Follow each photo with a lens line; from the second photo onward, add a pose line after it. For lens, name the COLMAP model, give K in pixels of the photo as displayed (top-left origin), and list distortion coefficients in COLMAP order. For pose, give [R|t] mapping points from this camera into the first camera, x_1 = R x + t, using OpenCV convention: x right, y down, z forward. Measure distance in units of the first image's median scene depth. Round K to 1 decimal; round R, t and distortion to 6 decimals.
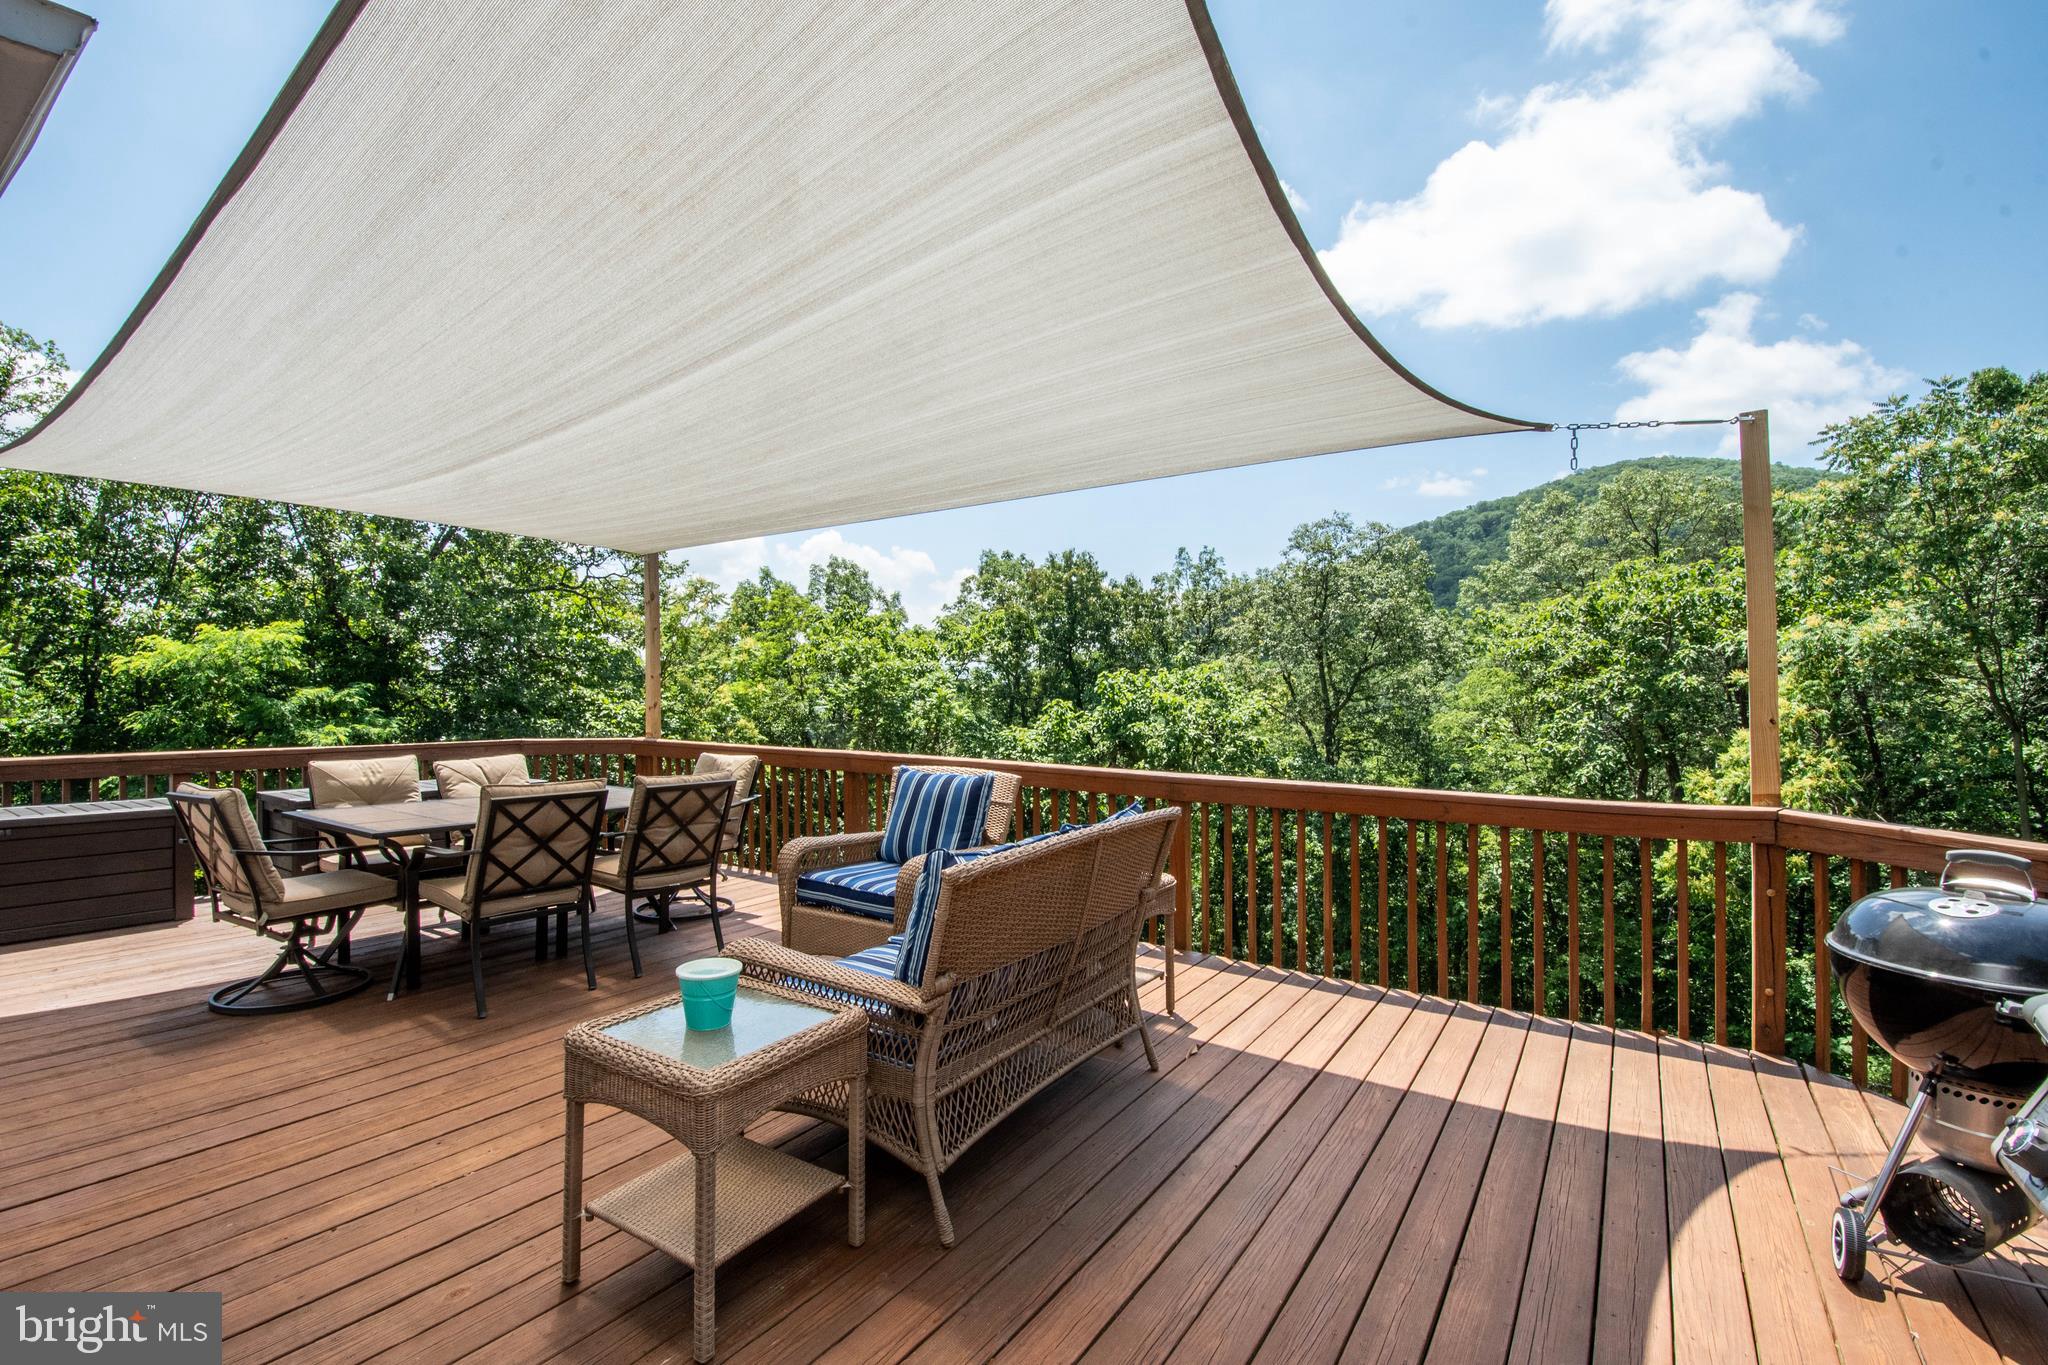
lens RADIAL K [[898.3, 0, 993.2], [0, 898.3, 679.8], [0, 0, 1]] dist [-0.002291, -0.010028]
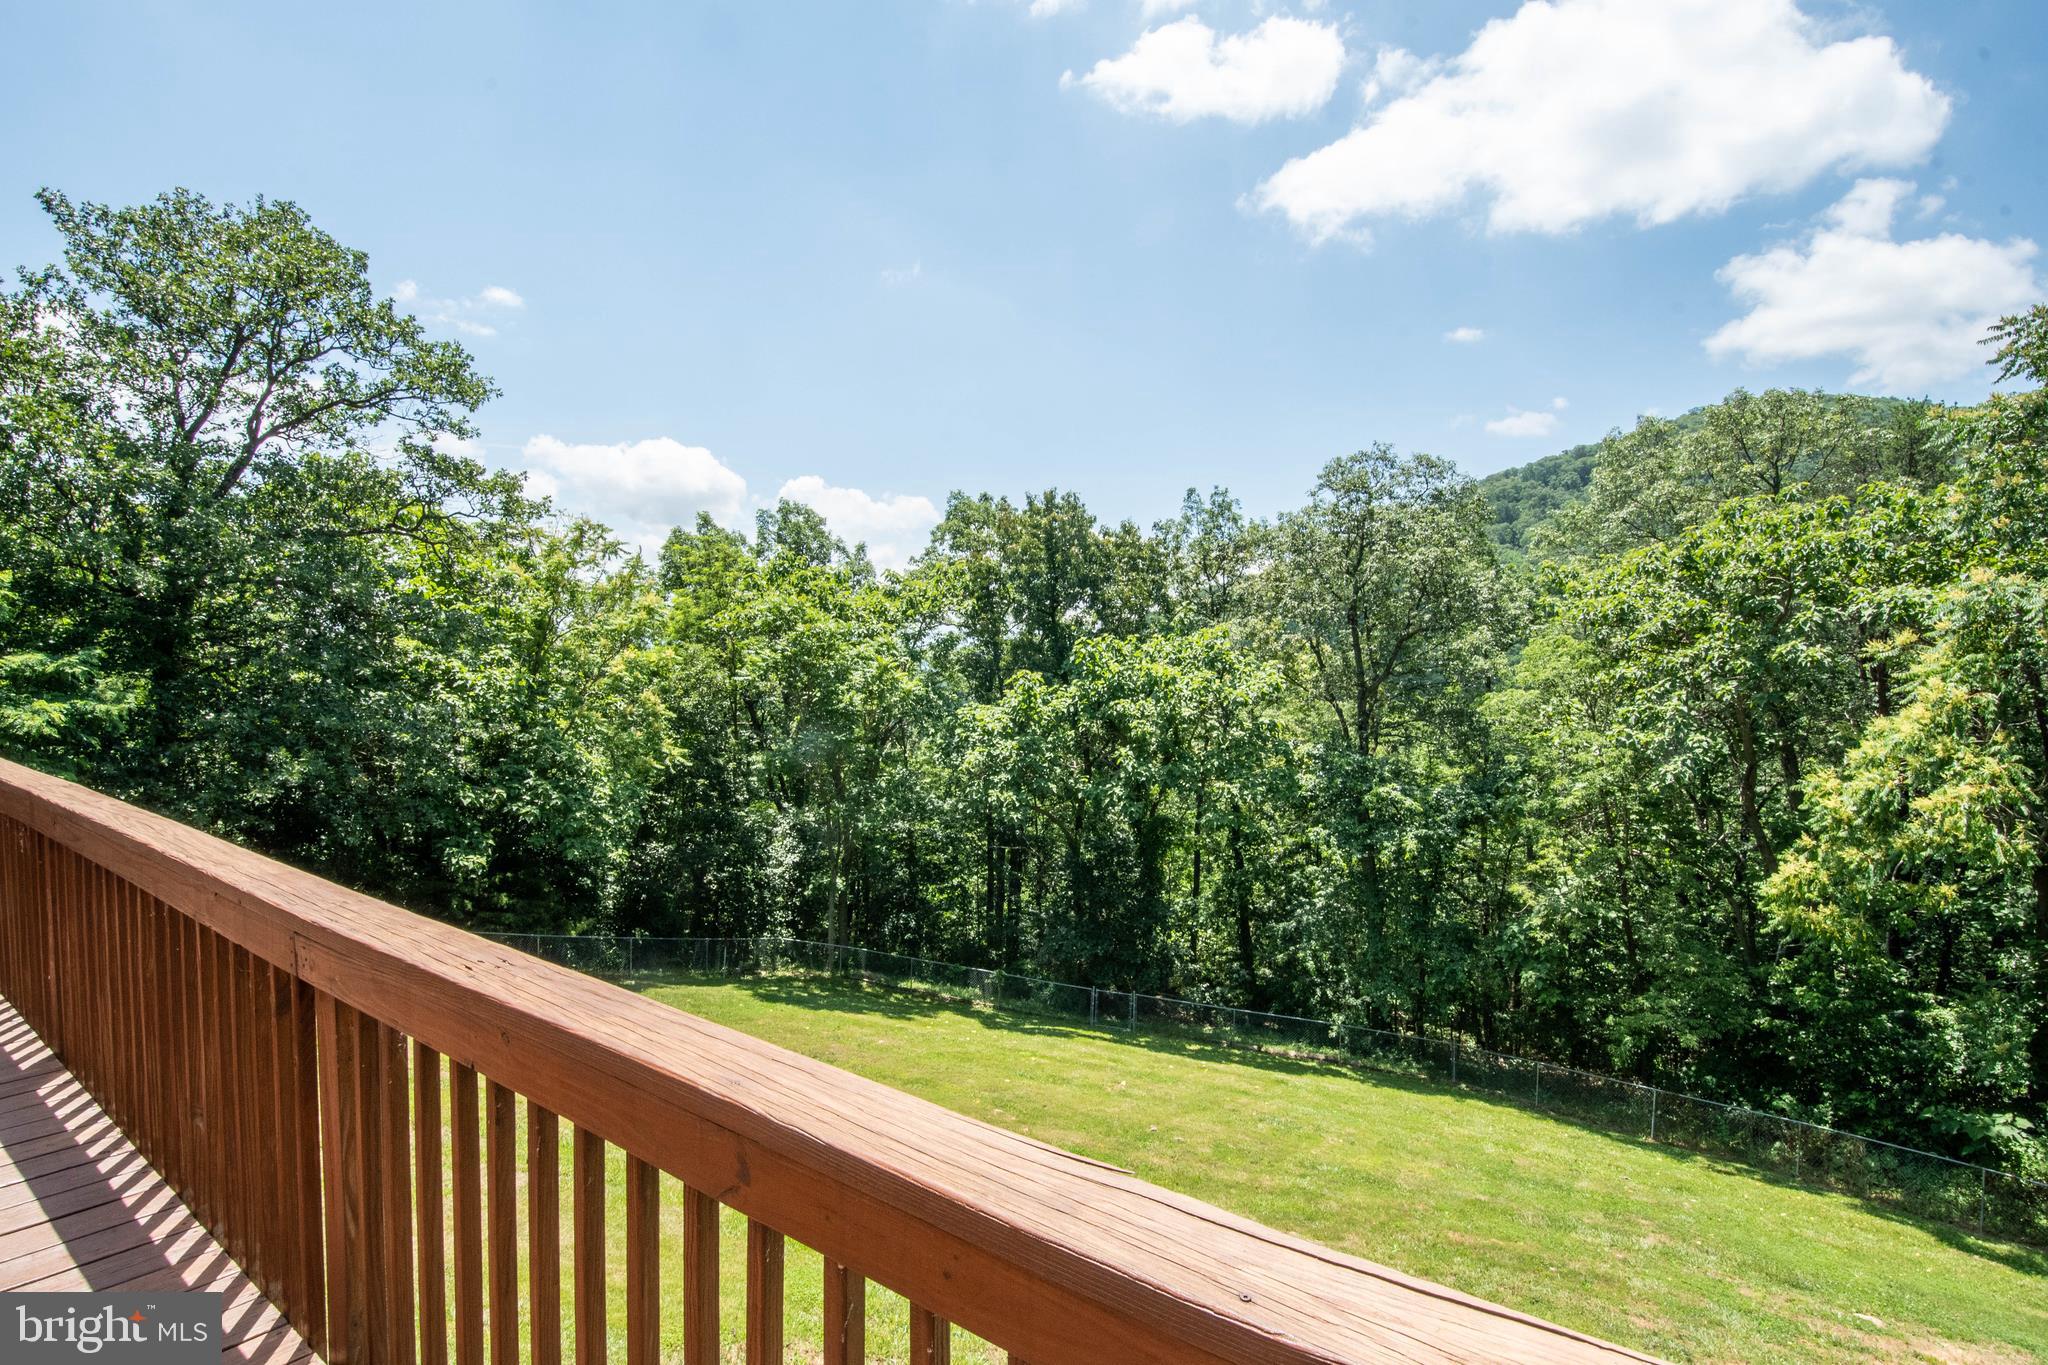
lens RADIAL K [[1000.8, 0, 979.9], [0, 1000.8, 674.7], [0, 0, 1]] dist [-0.012541, -0.007307]
pose [[0.999168, 0.006383, -0.040285, 0.070391], [-0.005218, 0.999567, 0.028944, -0.000933], [0.040452, -0.028710, 0.998769, 0.086840]]
